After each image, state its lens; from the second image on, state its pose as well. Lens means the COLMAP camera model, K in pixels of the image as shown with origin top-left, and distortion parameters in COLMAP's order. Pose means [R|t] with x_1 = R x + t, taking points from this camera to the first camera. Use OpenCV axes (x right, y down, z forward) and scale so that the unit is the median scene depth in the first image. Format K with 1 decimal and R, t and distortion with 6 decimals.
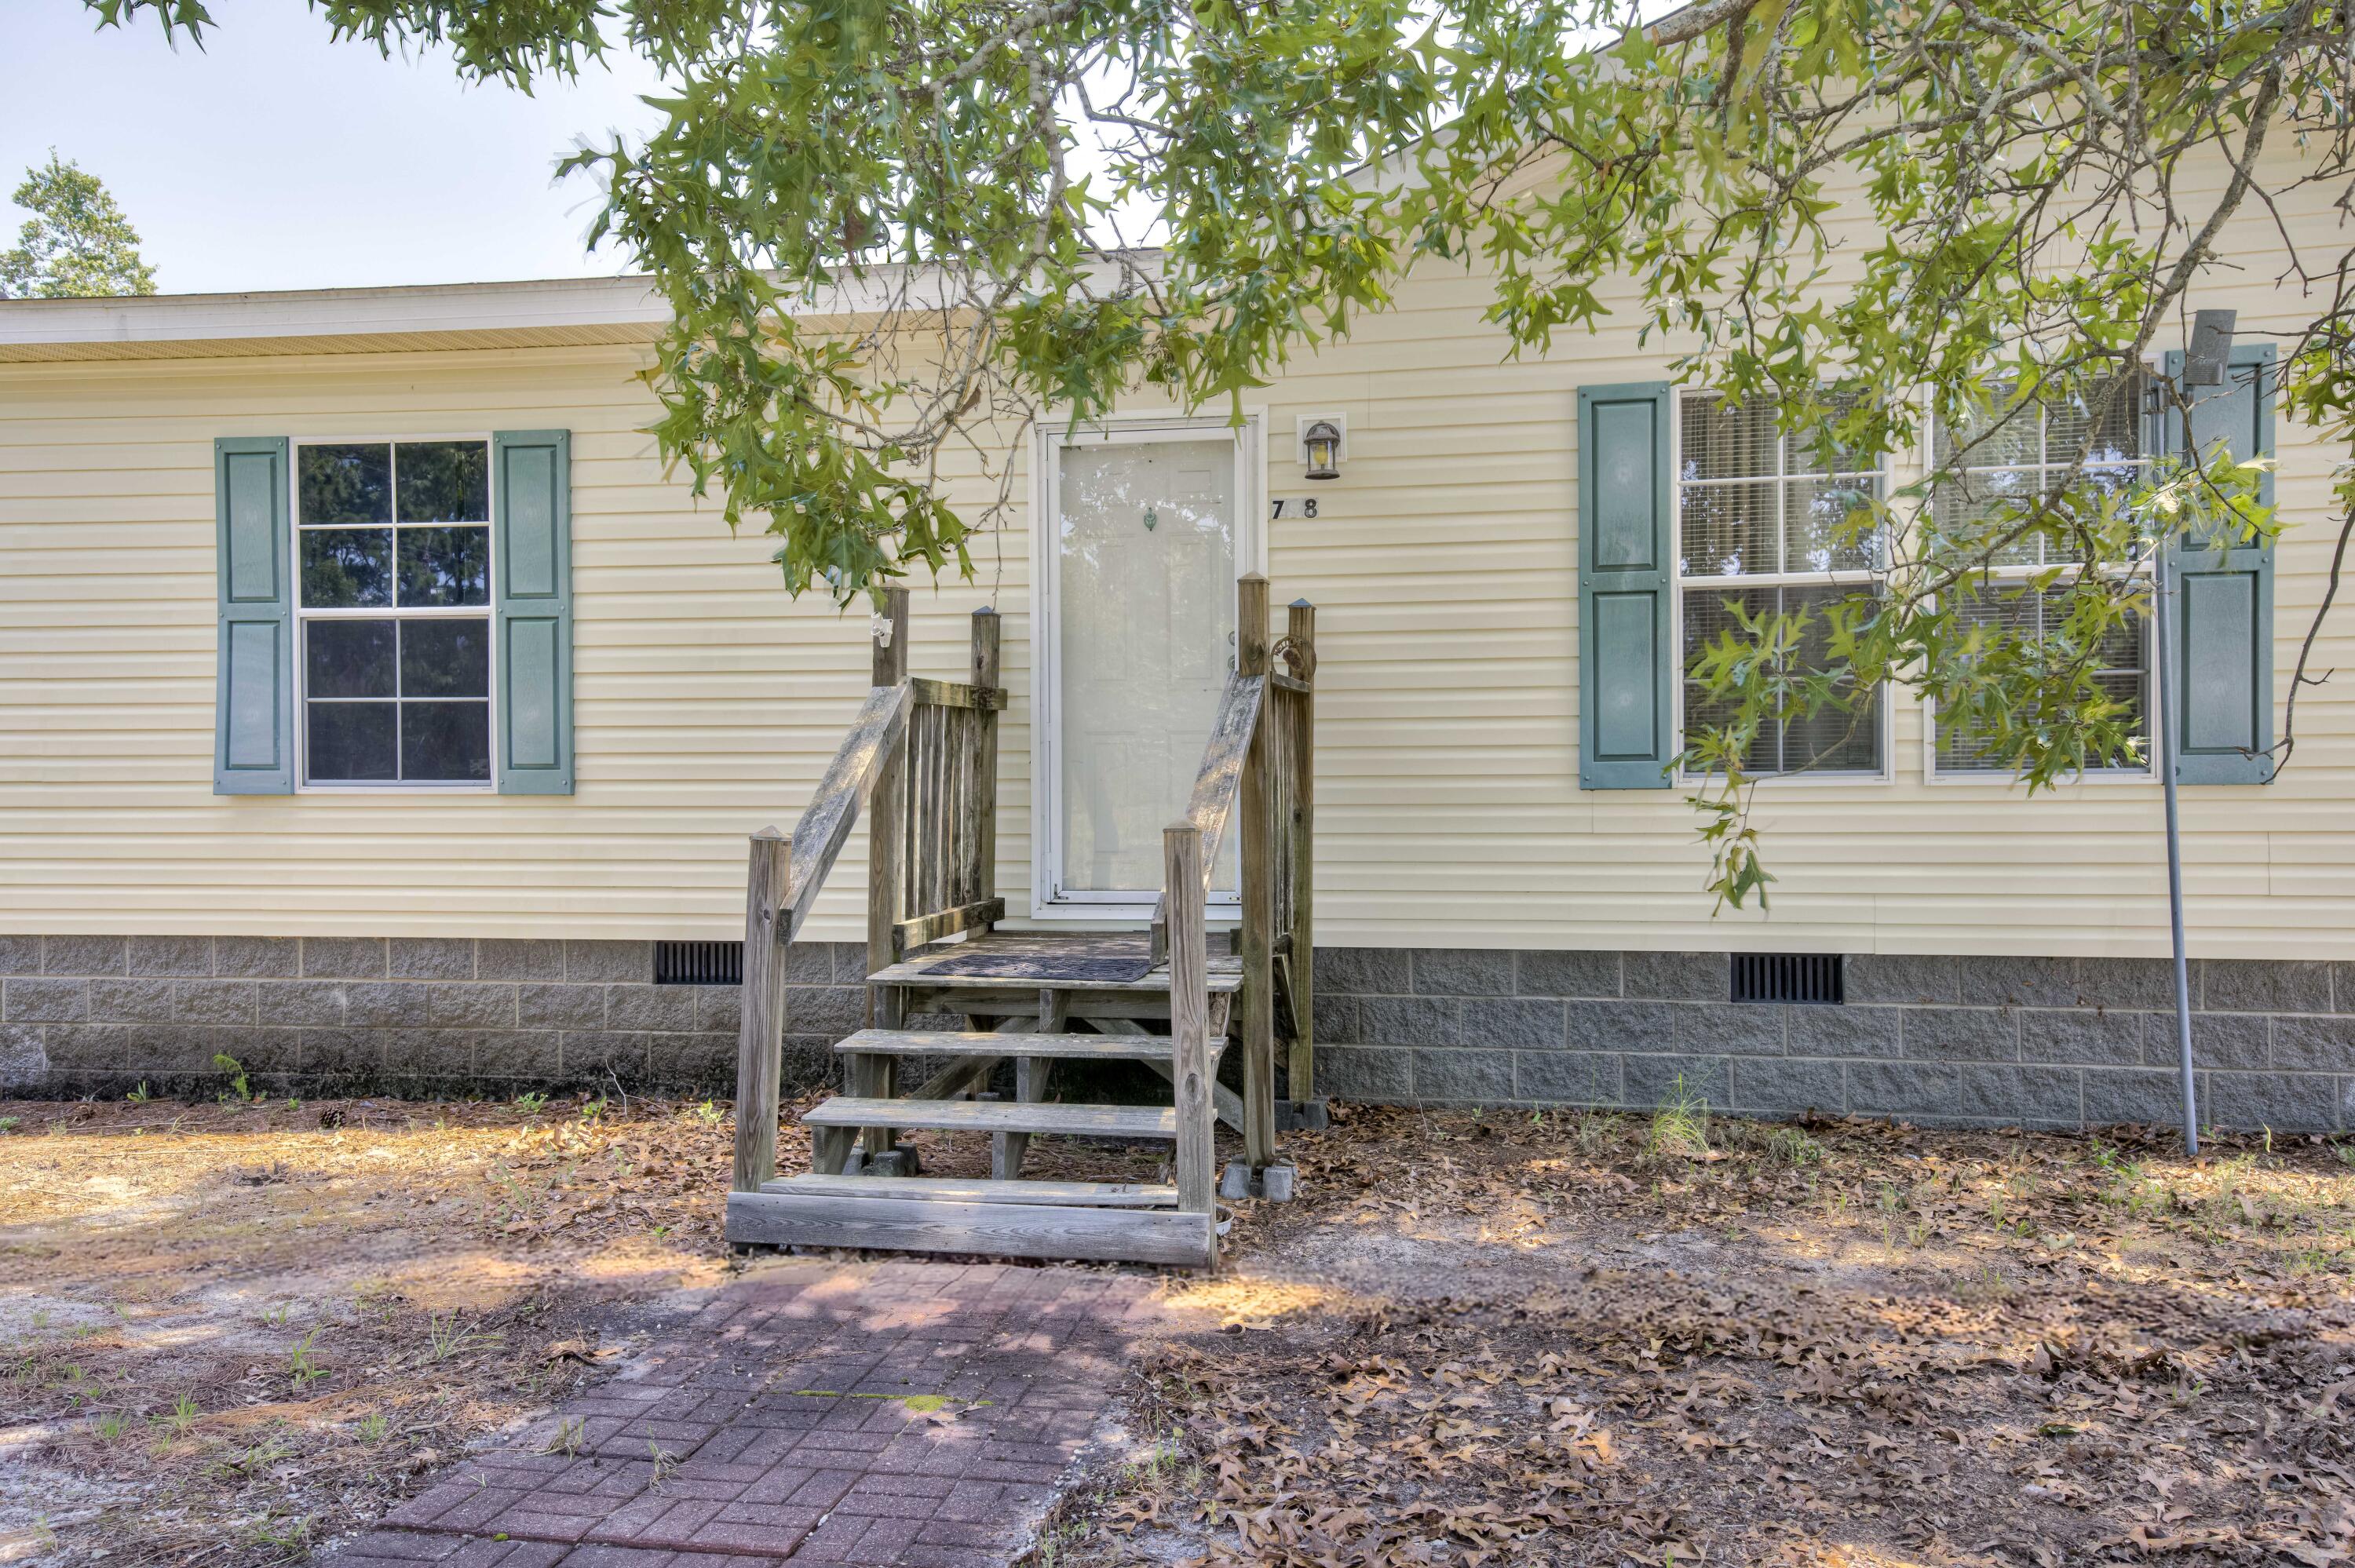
lens RADIAL K [[1760.9, 0, 1177.0], [0, 1760.9, 793.8], [0, 0, 1]] dist [0.000805, 0.000140]
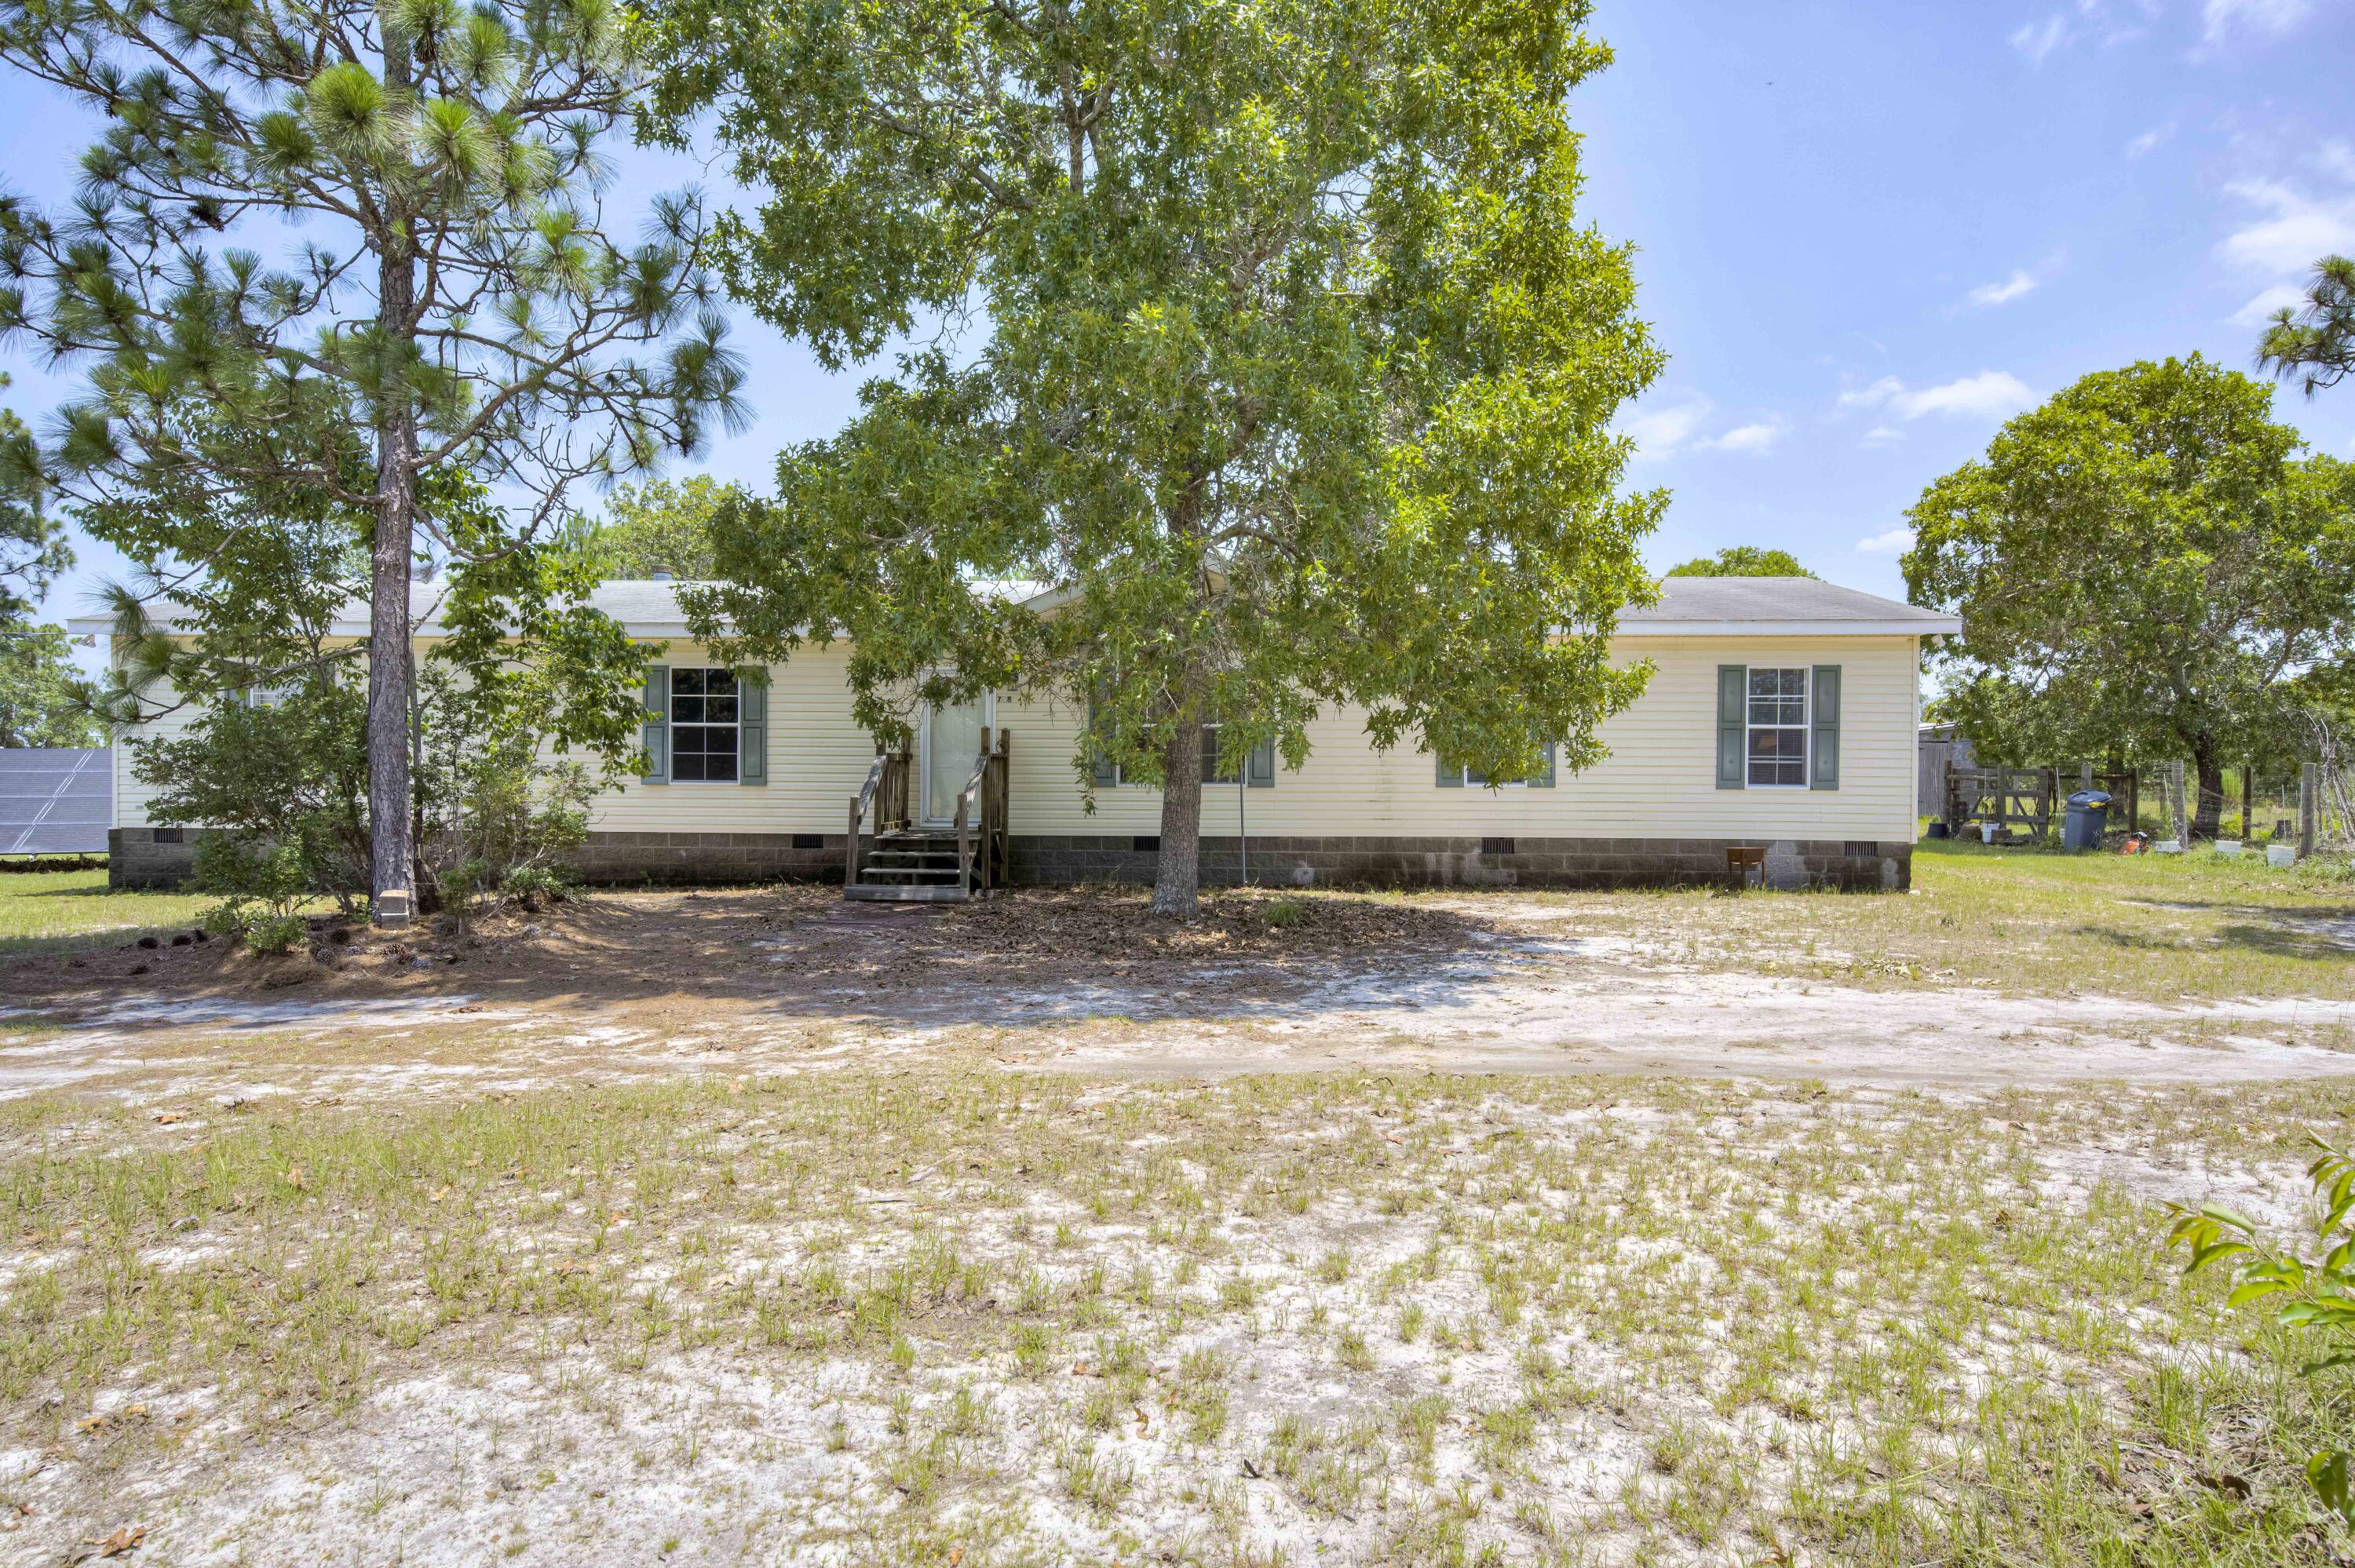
lens RADIAL K [[1367.6, 0, 1173.1], [0, 1367.6, 785.1], [0, 0, 1]] dist [0.056169, 0.000140]
pose [[0.992918, 0.008629, 0.118485, 0.080158], [-0.009260, 0.999946, 0.004776, -0.019863], [-0.118437, -0.005839, 0.992944, -1.561437]]
